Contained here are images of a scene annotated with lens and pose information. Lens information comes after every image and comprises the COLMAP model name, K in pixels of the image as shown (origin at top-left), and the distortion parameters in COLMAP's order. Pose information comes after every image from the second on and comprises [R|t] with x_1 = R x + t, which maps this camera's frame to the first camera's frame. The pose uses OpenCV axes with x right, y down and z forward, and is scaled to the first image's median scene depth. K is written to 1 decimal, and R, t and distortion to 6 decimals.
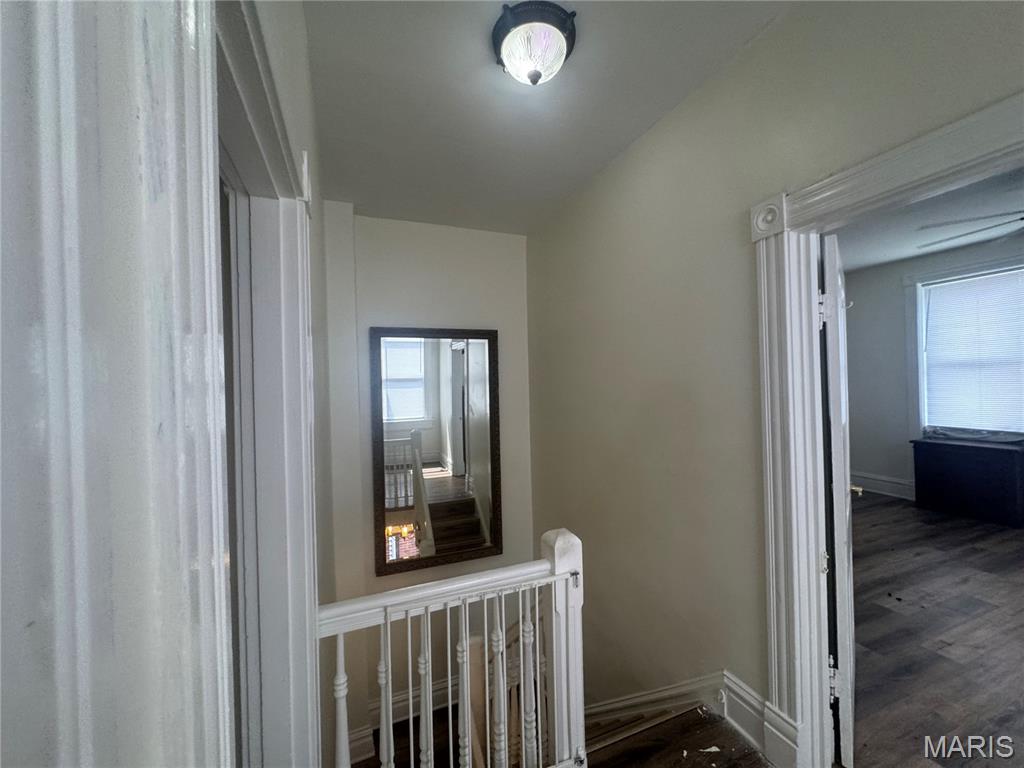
lens RADIAL K [[410.8, 0, 509.8], [0, 410.8, 385.5], [0, 0, 1]] dist [-0.006951, 0.000879]
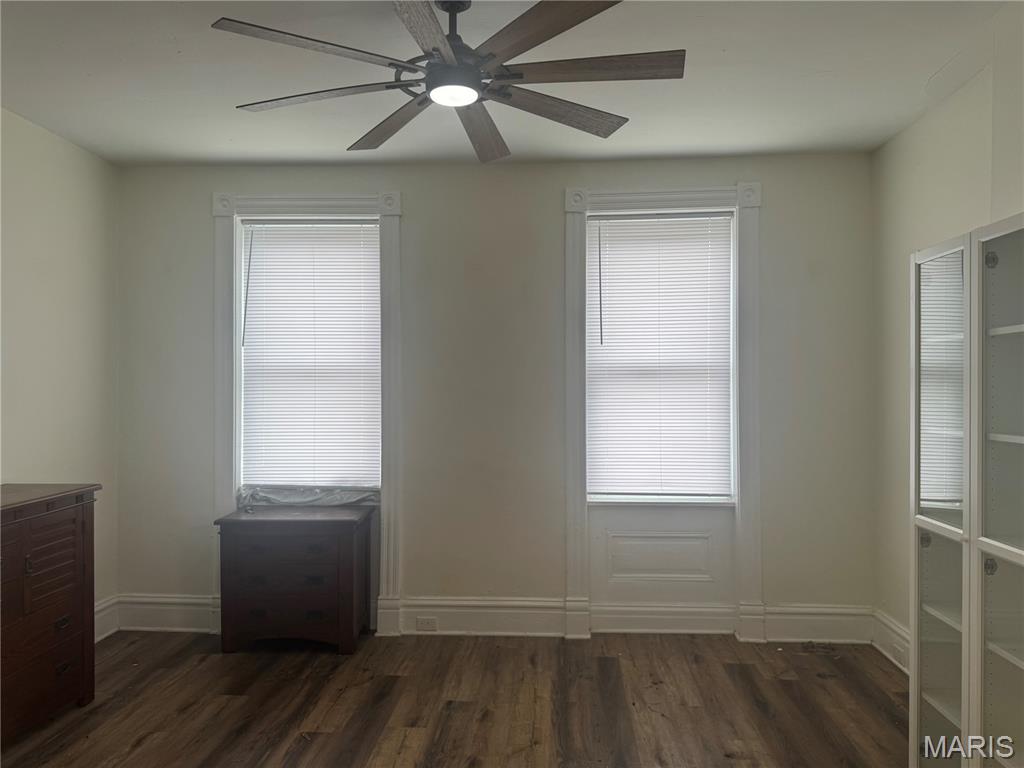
lens RADIAL K [[723.9, 0, 511.4], [0, 723.9, 383.2], [0, 0, 1]] dist [0.068496, -0.082410]
pose [[0.426290, 0.022010, 0.904319, 0.324106], [-0.012426, 0.999752, -0.018475, -0.020995], [-0.904501, -0.003362, 0.426458, 0.292665]]
